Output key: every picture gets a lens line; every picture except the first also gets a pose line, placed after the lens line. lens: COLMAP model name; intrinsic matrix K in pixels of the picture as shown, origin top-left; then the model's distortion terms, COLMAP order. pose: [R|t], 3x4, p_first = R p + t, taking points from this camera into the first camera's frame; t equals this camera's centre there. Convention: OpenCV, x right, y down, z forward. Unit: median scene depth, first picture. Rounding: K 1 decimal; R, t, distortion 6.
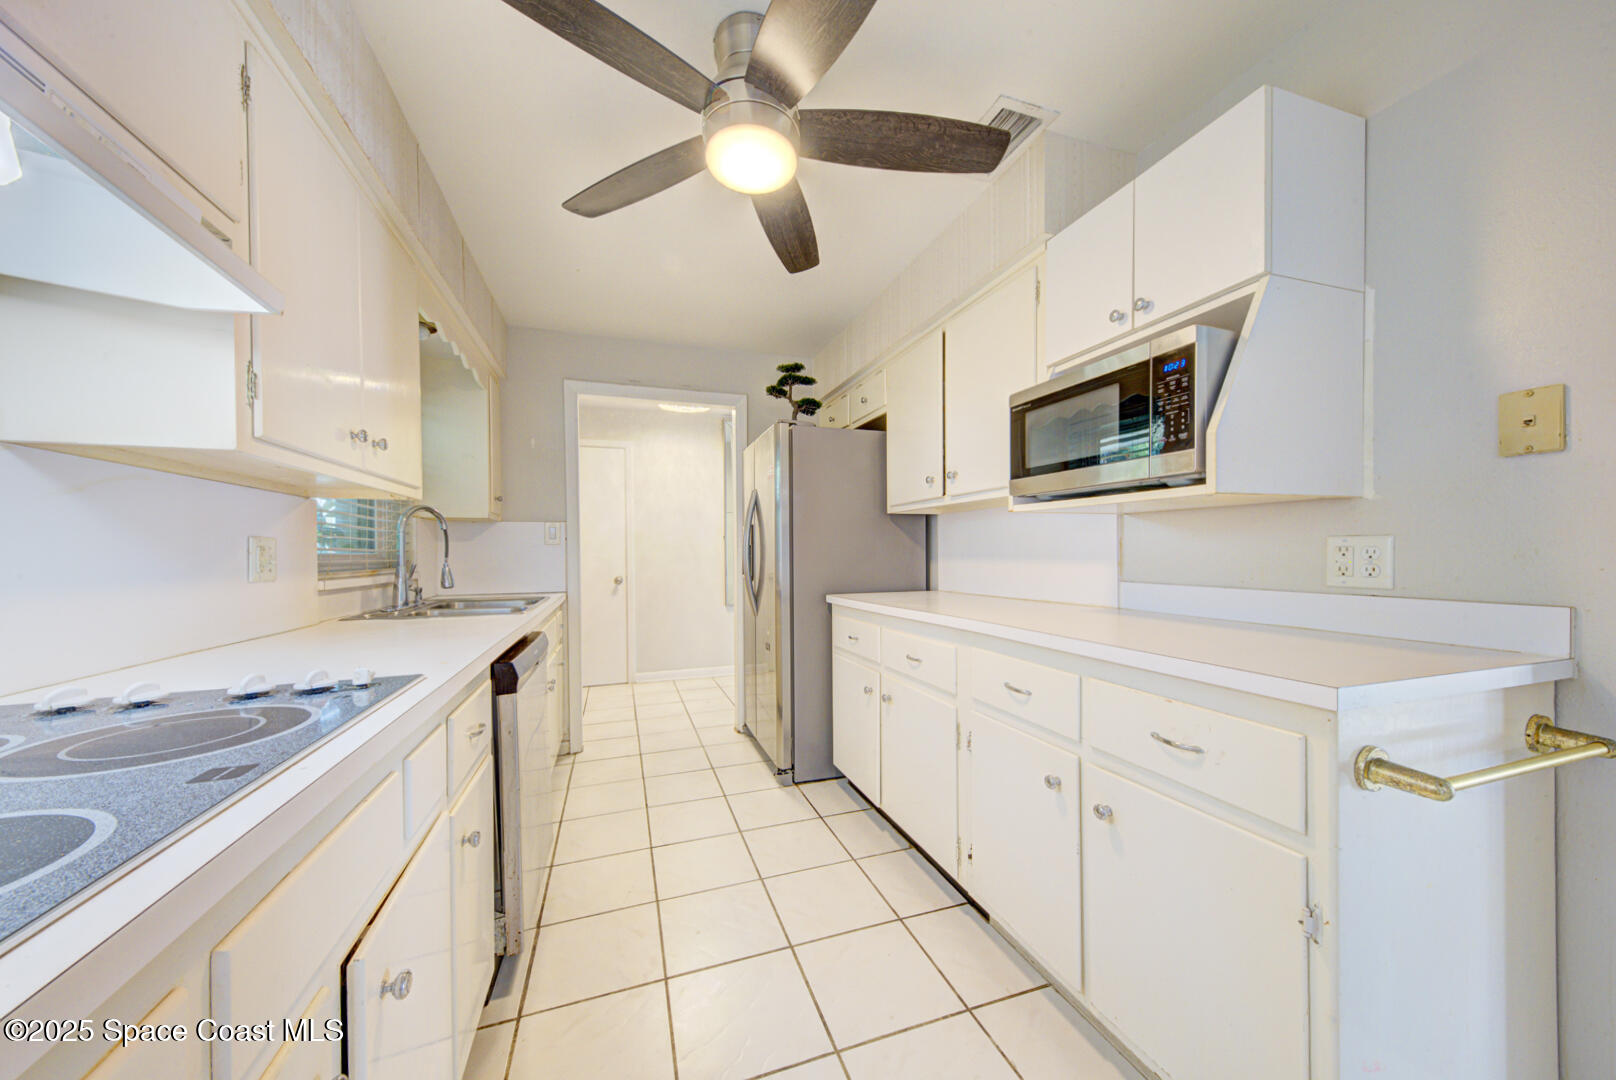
lens RADIAL K [[557.3, 0, 818.8], [0, 557.3, 560.8], [0, 0, 1]] dist [0.017127, -0.001536]
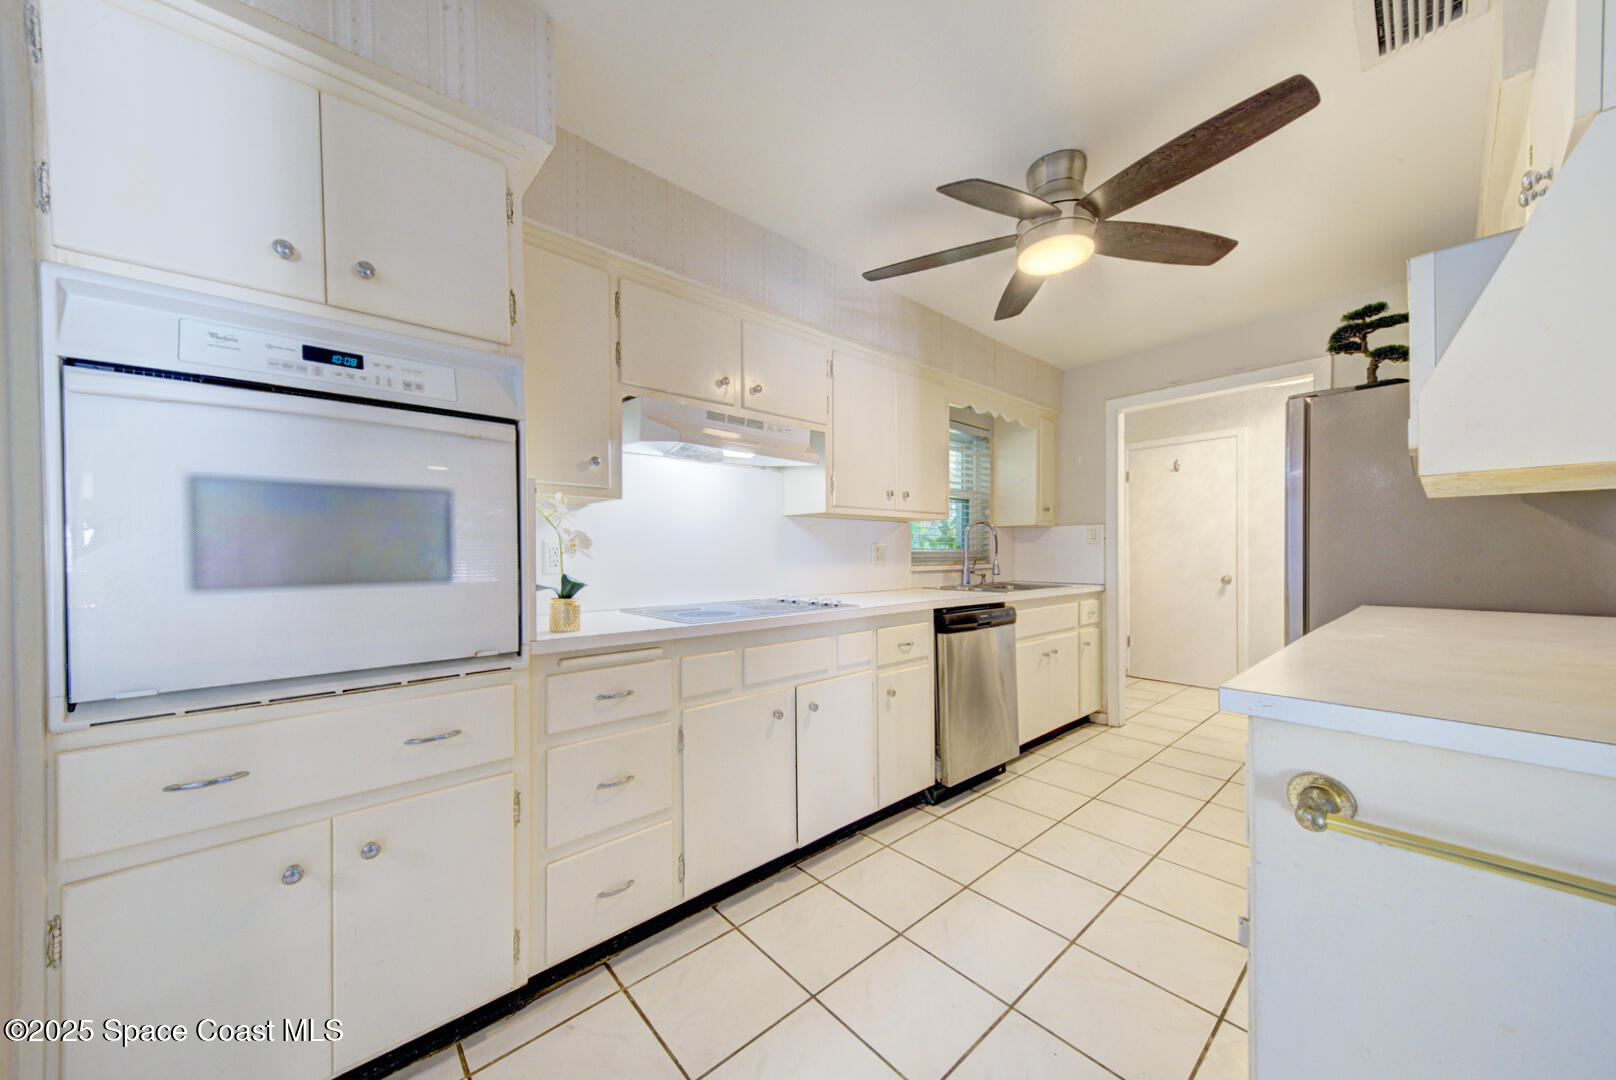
lens RADIAL K [[557.3, 0, 802.0], [0, 557.3, 554.3], [0, 0, 1]] dist [0.017127, -0.001536]
pose [[0.385524, 0.004121, -0.922689, 0.399622], [-0.011028, 0.999939, -0.000142, 0.000518], [0.922632, 0.010230, 0.385546, -0.024484]]
